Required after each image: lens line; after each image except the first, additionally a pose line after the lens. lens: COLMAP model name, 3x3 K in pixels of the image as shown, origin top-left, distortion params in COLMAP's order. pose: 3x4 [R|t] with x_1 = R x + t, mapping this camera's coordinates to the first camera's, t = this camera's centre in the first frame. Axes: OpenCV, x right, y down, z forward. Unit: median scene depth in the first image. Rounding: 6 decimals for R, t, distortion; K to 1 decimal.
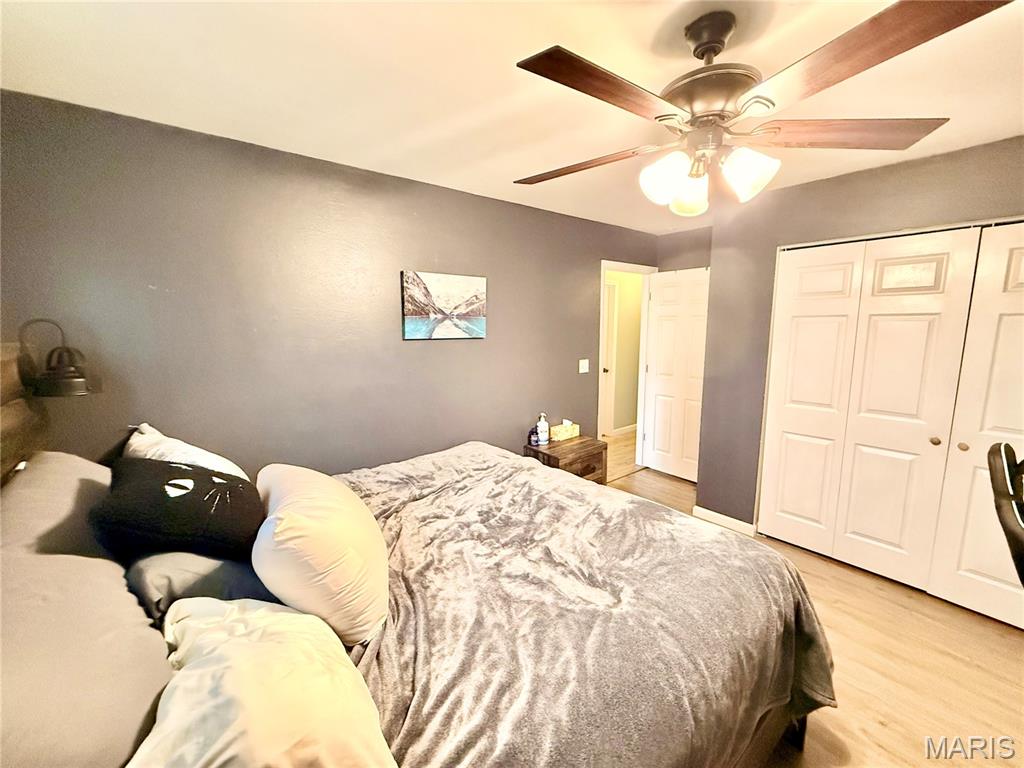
lens RADIAL K [[407.3, 0, 509.6], [0, 407.3, 379.8], [0, 0, 1]] dist [-0.000850, 0.000515]
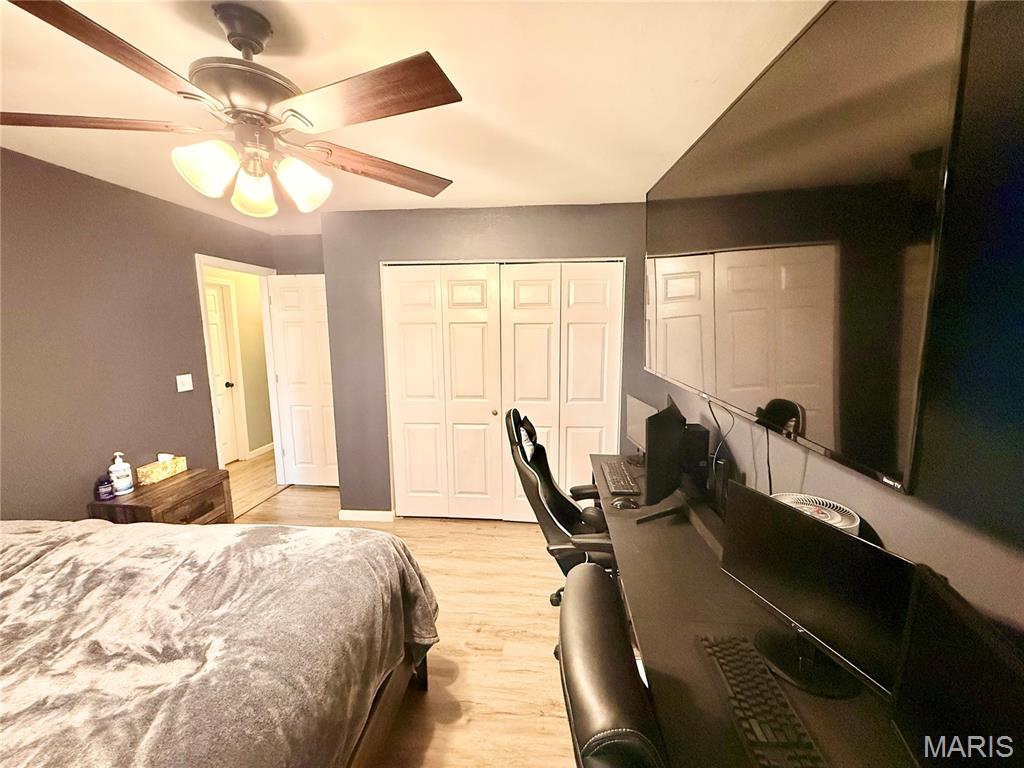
lens RADIAL K [[407.3, 0, 513.5], [0, 407.3, 379.6], [0, 0, 1]] dist [-0.000850, 0.000515]
pose [[0.692106, -0.089742, 0.716195, 0.123771], [0.099648, 0.994619, 0.028334, 0.004504], [-0.714884, 0.051757, 0.697325, -0.051336]]
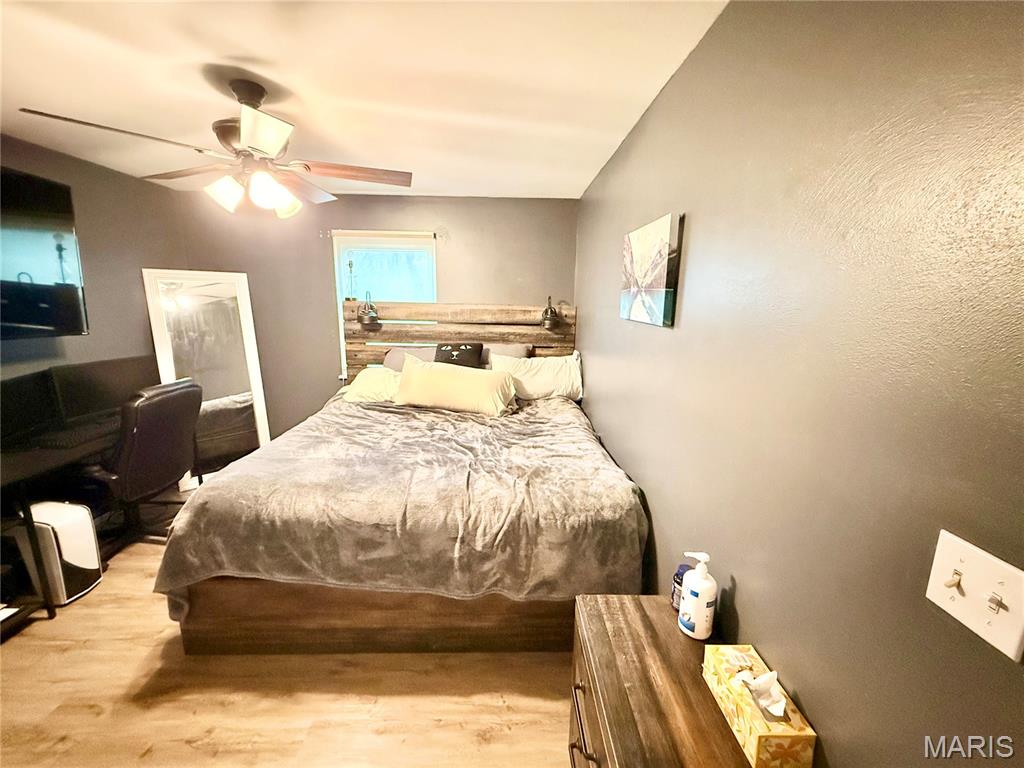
lens RADIAL K [[407.3, 0, 512.3], [0, 407.3, 382.1], [0, 0, 1]] dist [-0.000850, 0.000515]
pose [[-0.614378, 0.155245, -0.773588, 0.870695], [-0.122151, 0.949917, 0.287642, -0.287356], [0.779499, 0.271215, -0.564644, 2.037502]]
